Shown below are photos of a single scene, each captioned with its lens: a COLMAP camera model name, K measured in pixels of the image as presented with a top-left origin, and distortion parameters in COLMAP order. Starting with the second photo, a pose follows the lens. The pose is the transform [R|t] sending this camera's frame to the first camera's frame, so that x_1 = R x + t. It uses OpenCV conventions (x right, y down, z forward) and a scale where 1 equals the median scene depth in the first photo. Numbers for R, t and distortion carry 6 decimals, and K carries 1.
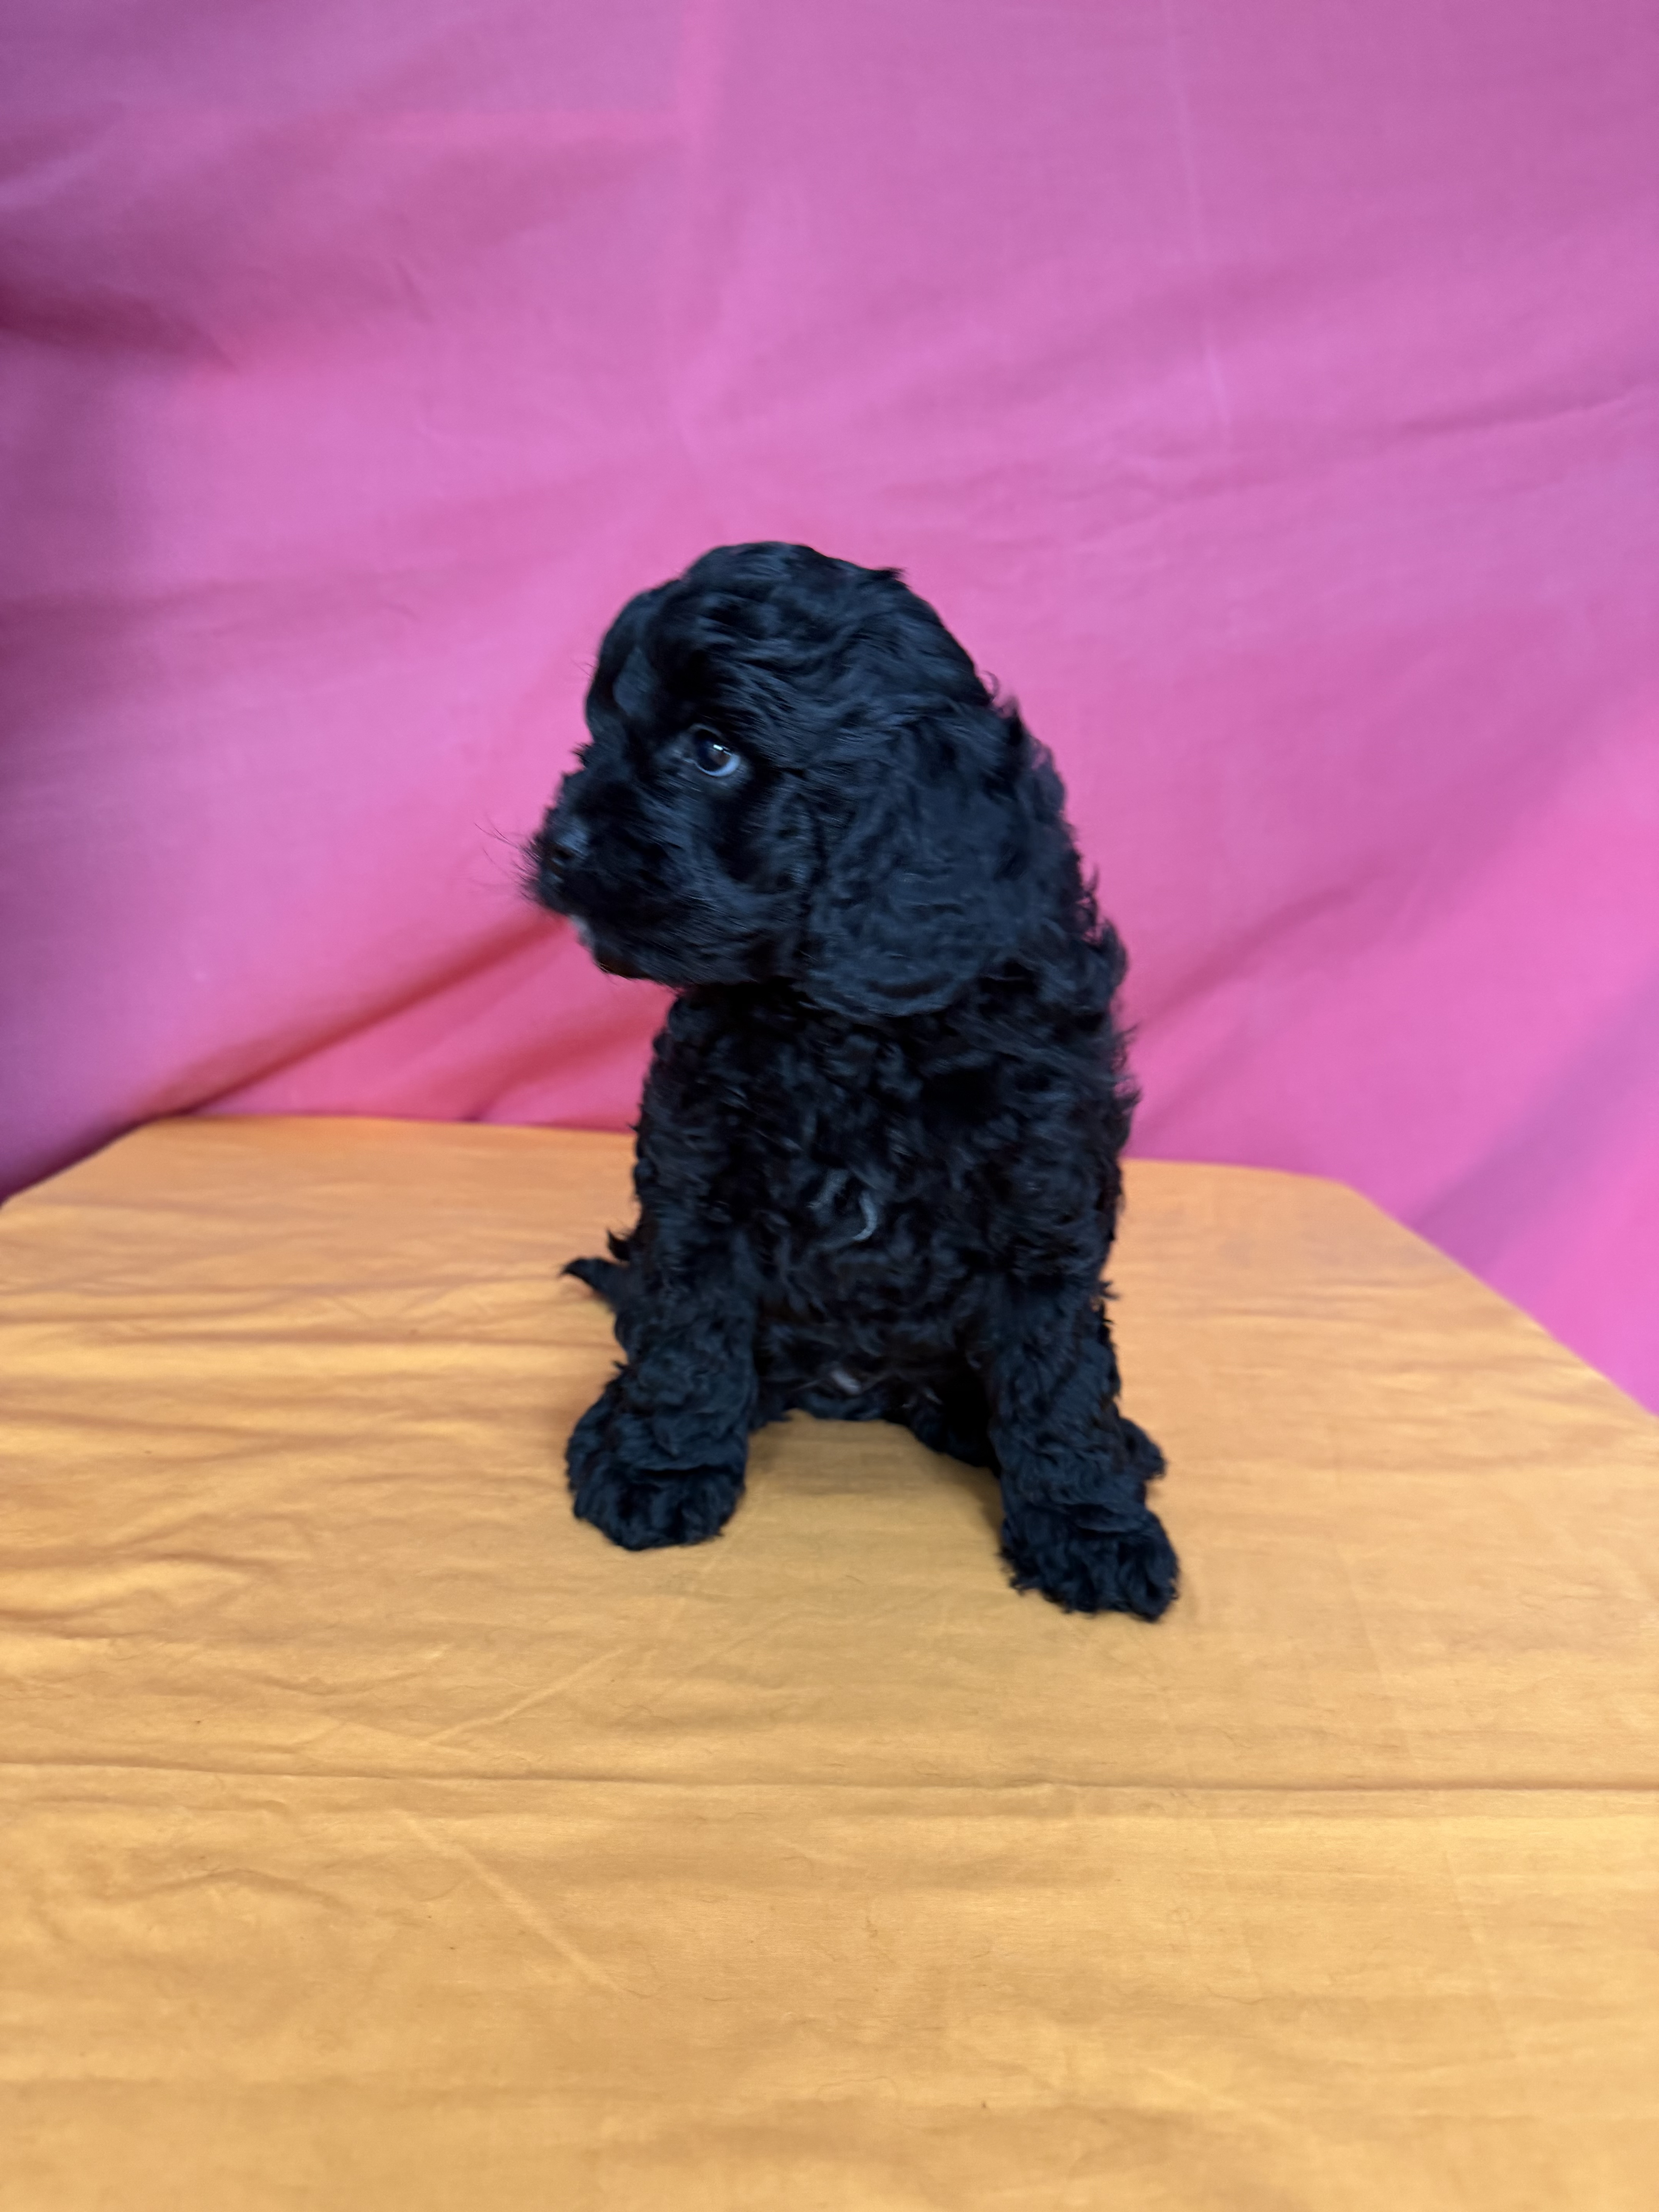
lens RADIAL K [[1547.1, 0, 829.2], [0, 1547.1, 1105.9], [0, 0, 1]] dist [-0.023196, 0.005600]
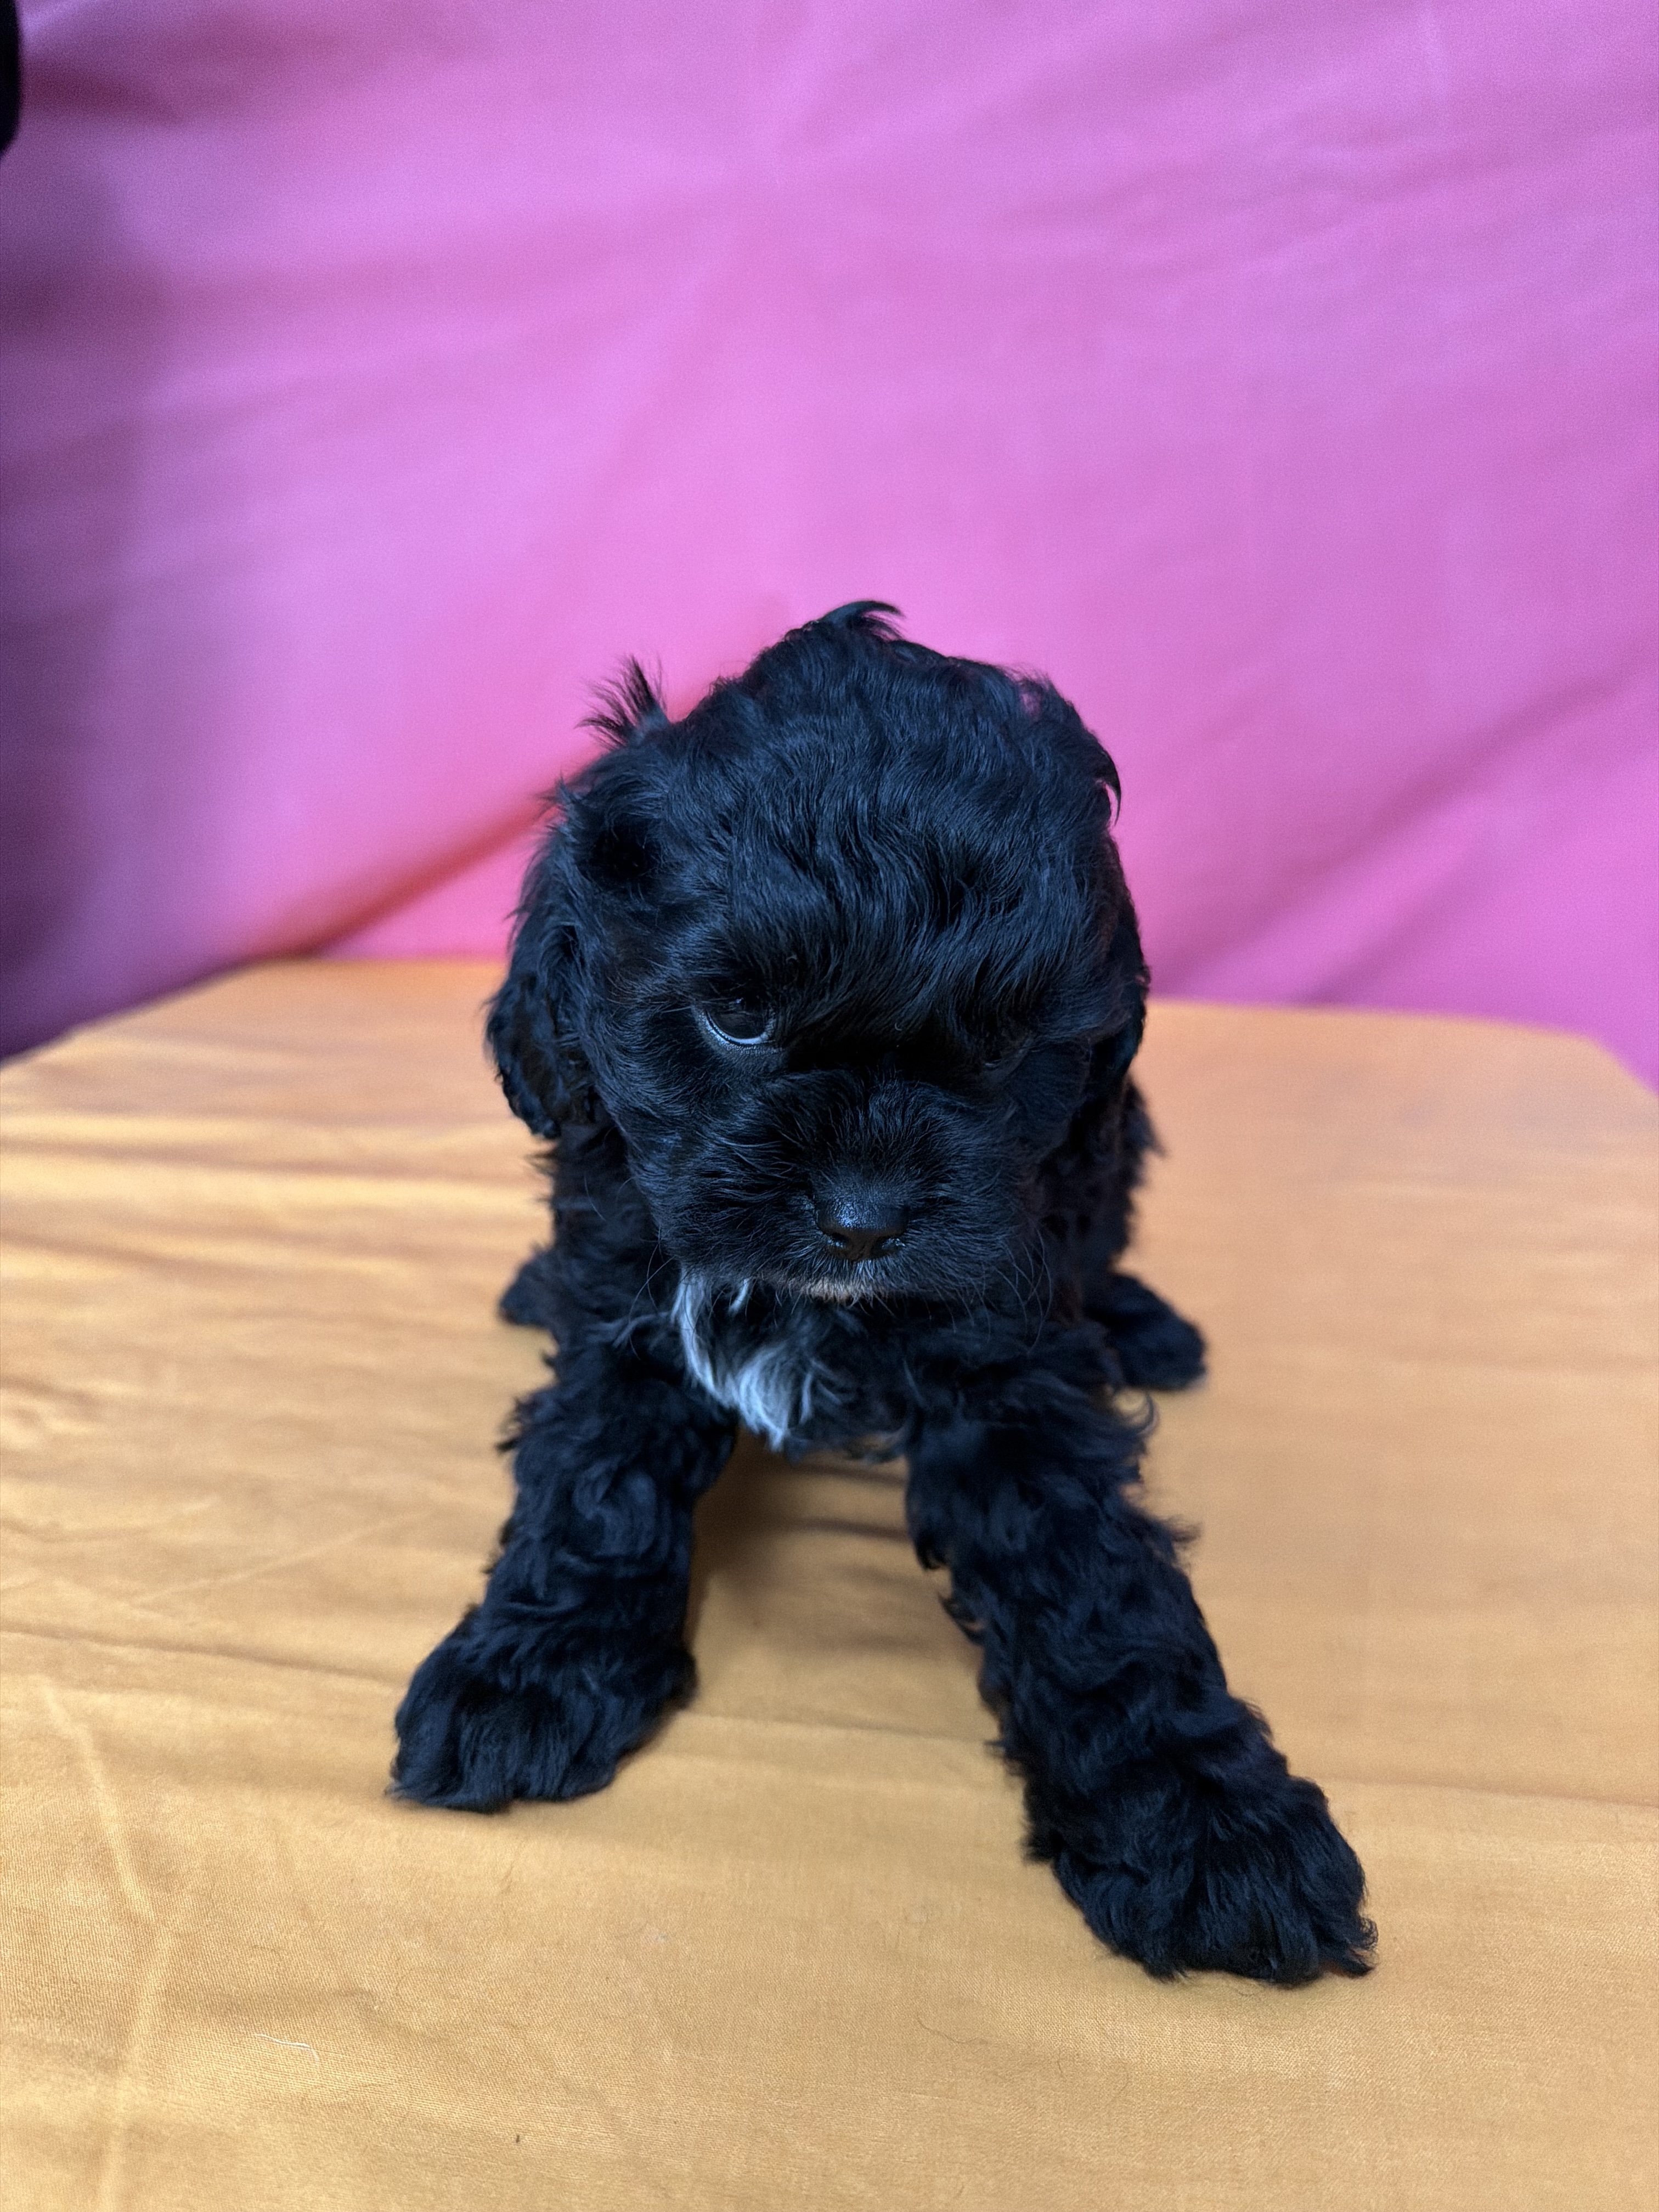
lens RADIAL K [[1567.3, 0, 864.8], [0, 1567.3, 1098.8], [0, 0, 1]] dist [0.003102, -0.029834]
pose [[0.979444, 0.014871, -0.201168, 0.302016], [-0.002939, 0.998225, 0.059480, 0.079902], [0.201695, -0.057666, 0.977749, 0.245232]]
